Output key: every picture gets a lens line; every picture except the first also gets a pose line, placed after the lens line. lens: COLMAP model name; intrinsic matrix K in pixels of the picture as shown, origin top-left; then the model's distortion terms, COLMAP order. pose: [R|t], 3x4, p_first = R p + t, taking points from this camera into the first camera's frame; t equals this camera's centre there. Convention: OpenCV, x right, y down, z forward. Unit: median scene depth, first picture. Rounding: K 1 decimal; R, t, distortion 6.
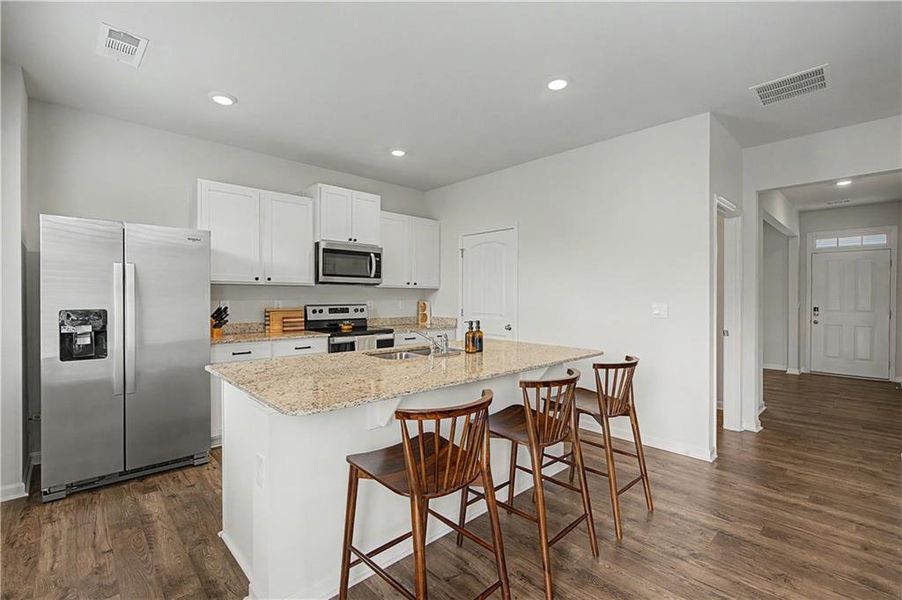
lens RADIAL K [[409.7, 0, 457.4], [0, 409.7, 300.3], [0, 0, 1]] dist [0.005222, 0.000010]
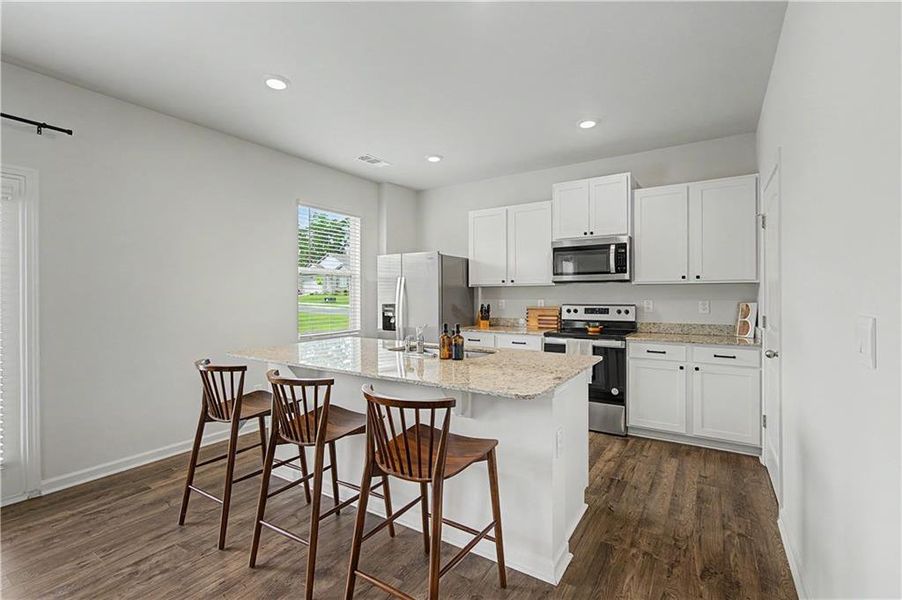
lens RADIAL K [[409.7, 0, 456.2], [0, 409.7, 297.9], [0, 0, 1]] dist [0.005222, 0.000010]
pose [[0.232163, -0.001216, -0.972676, 0.551152], [-0.005782, 0.999980, -0.002631, -0.000121], [0.972660, 0.006235, 0.232151, 0.493549]]
